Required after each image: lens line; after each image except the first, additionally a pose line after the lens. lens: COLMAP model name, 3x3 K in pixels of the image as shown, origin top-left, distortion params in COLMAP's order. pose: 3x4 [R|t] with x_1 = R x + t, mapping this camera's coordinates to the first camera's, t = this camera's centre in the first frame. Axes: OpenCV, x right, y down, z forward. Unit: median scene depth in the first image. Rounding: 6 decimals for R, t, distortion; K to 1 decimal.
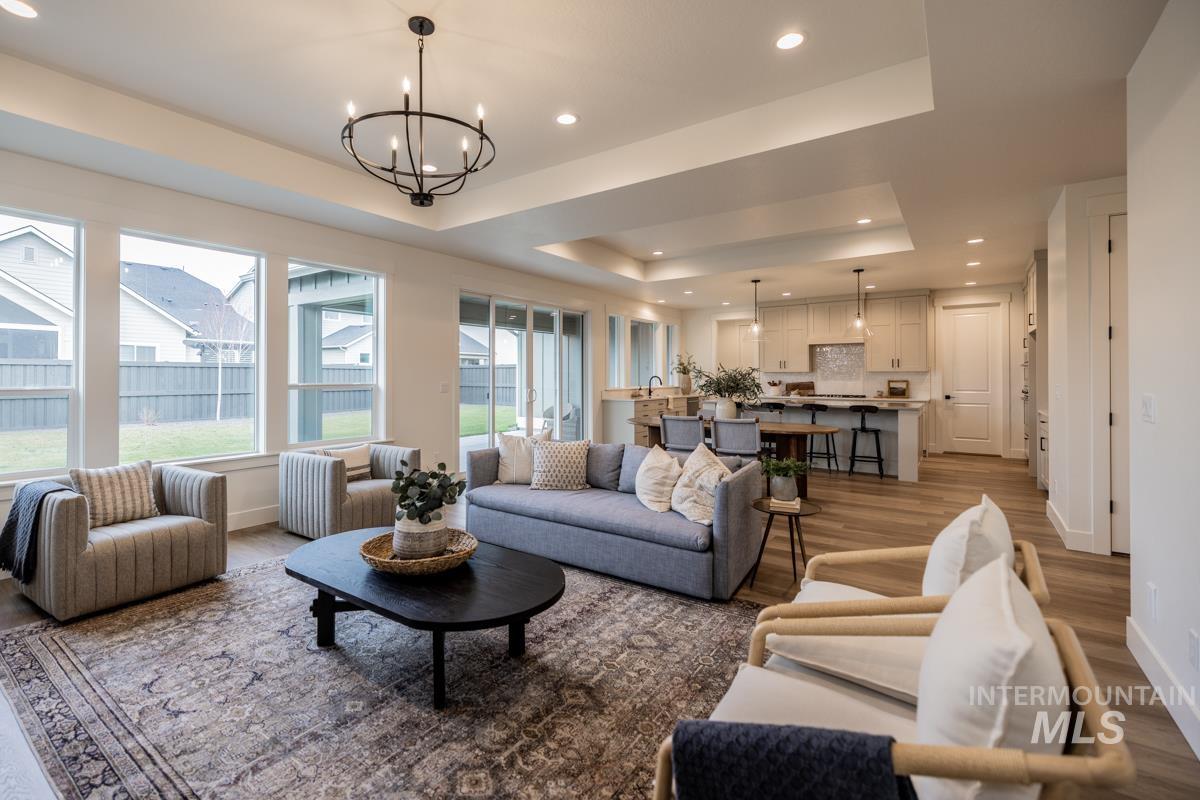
lens RADIAL K [[553.8, 0, 562.2], [0, 553.8, 371.7], [0, 0, 1]] dist [0.004893, -0.000659]
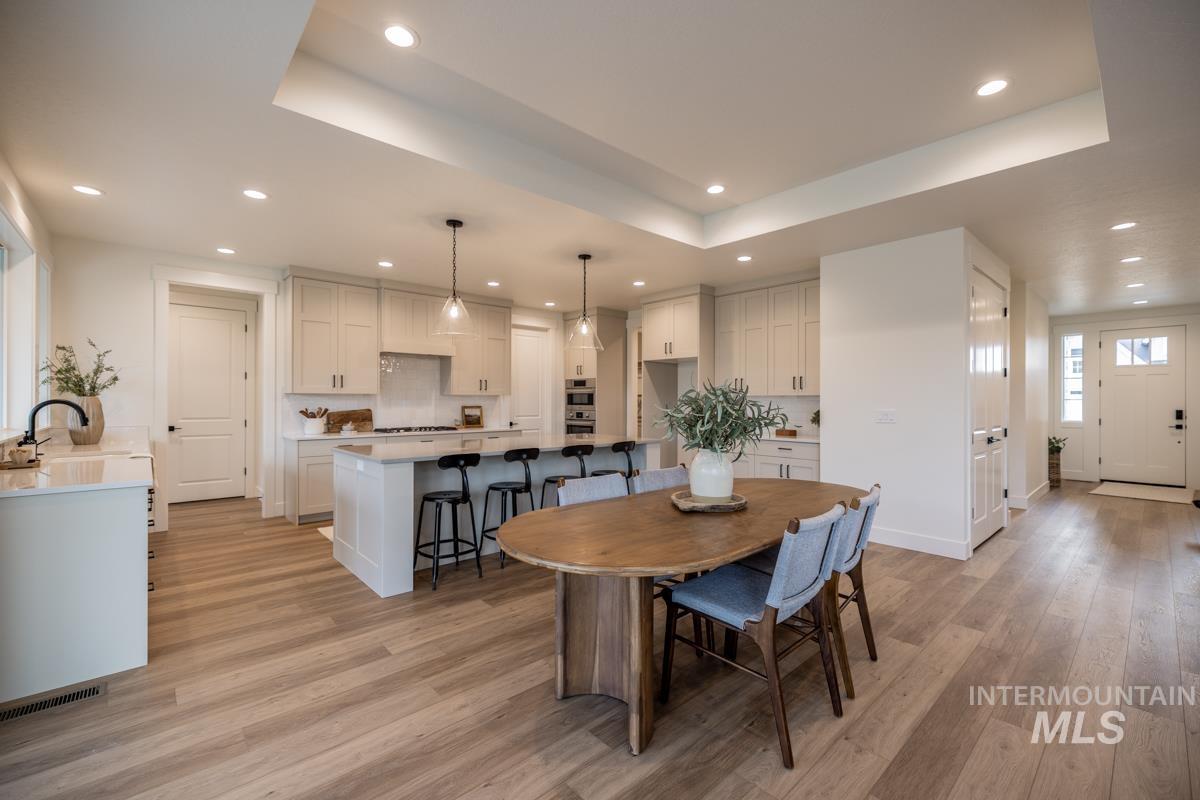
lens RADIAL K [[513.4, 0, 610.7], [0, 513.4, 384.3], [0, 0, 1]] dist [-0.000361, 0.001020]
pose [[0.185974, 0.032789, 0.982007, -0.096607], [-0.009891, 0.999455, -0.031499, 0.005624], [-0.982505, -0.003855, 0.186197, 0.683735]]
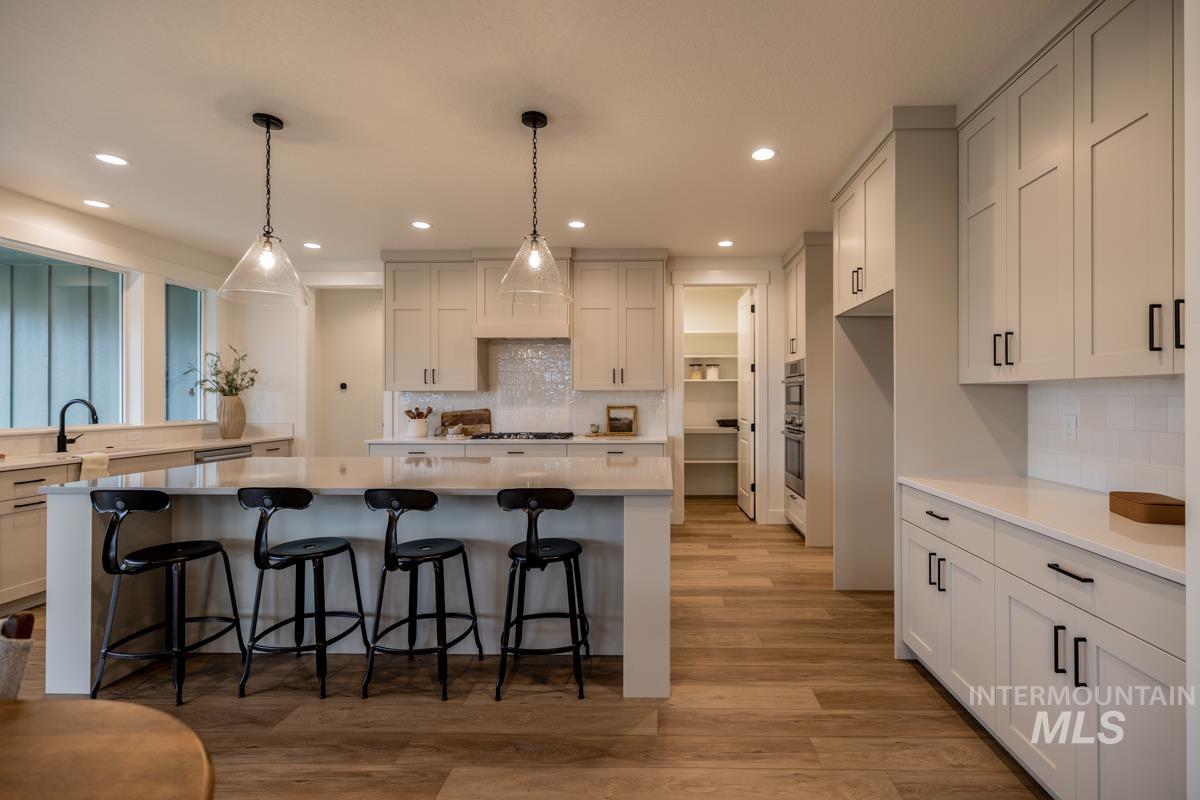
lens RADIAL K [[541.2, 0, 655.5], [0, 541.2, 391.2], [0, 0, 1]] dist [0.008906, -0.000214]
pose [[0.821326, 0.005672, 0.570431, 0.317974], [-0.001812, 0.999971, -0.007334, 0.004594], [-0.570456, 0.004990, 0.821313, 0.526440]]
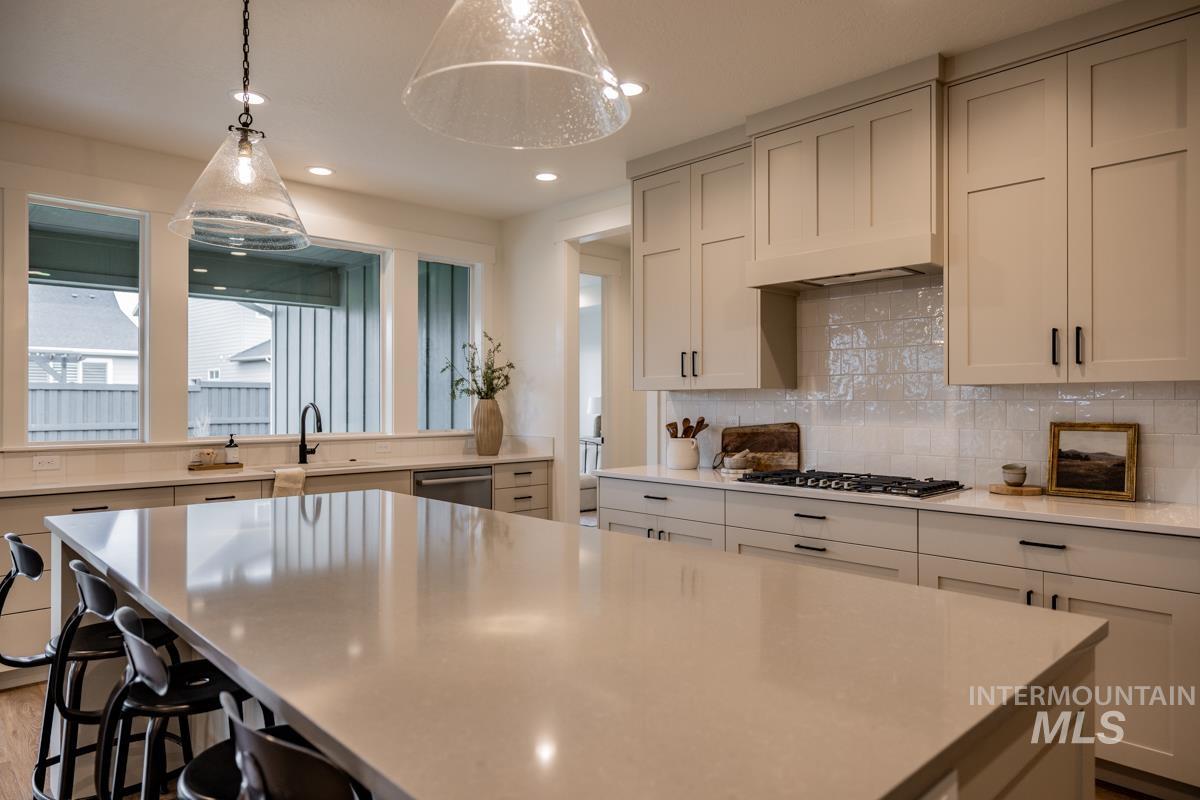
lens RADIAL K [[769.8, 0, 590.3], [0, 769.8, 392.8], [0, 0, 1]] dist [0.003881, 0.001940]
pose [[0.981041, -0.002904, -0.193780, 0.476420], [0.001588, 0.999975, -0.006946, 0.005503], [0.193796, 0.006506, 0.981020, 0.664775]]
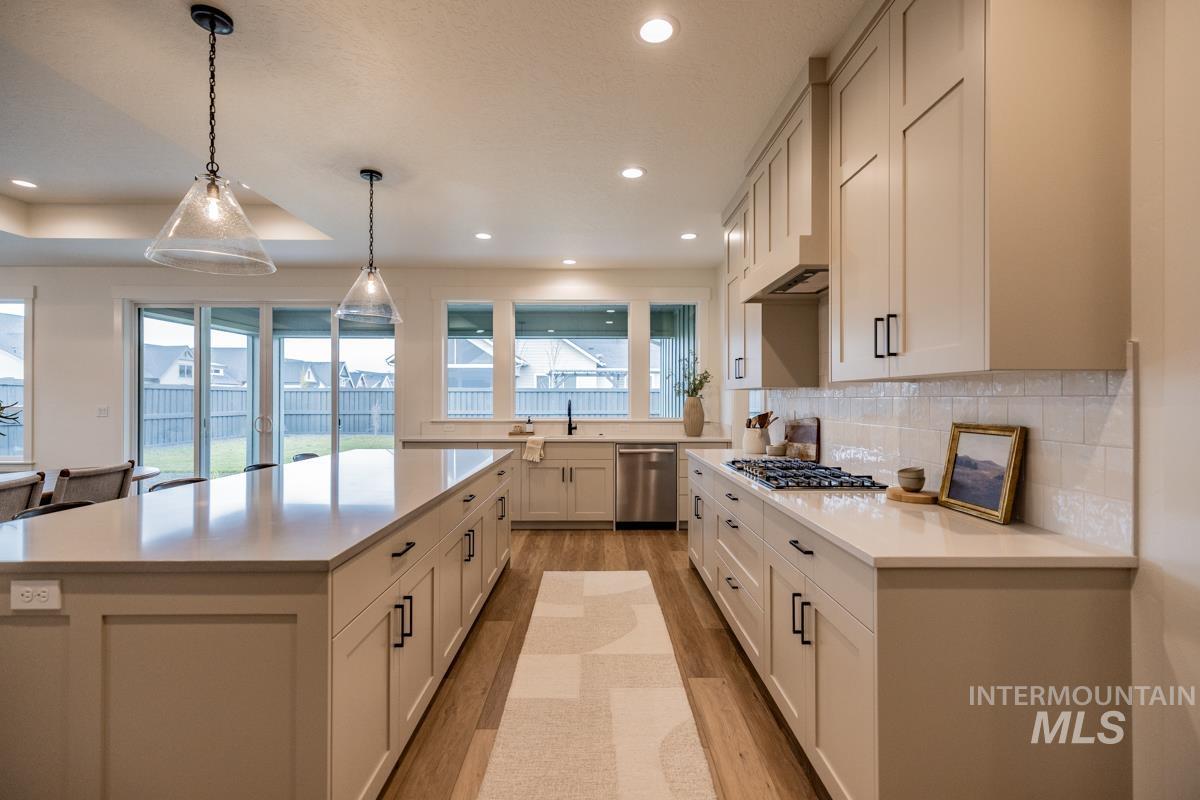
lens RADIAL K [[538.3, 0, 592.2], [0, 538.3, 393.8], [0, 0, 1]] dist [0.029622, -0.003334]
pose [[0.581295, -0.006001, -0.813671, 0.700762], [0.001228, 0.999978, -0.006497, 0.006661], [0.813692, 0.002778, 0.581290, 0.805379]]
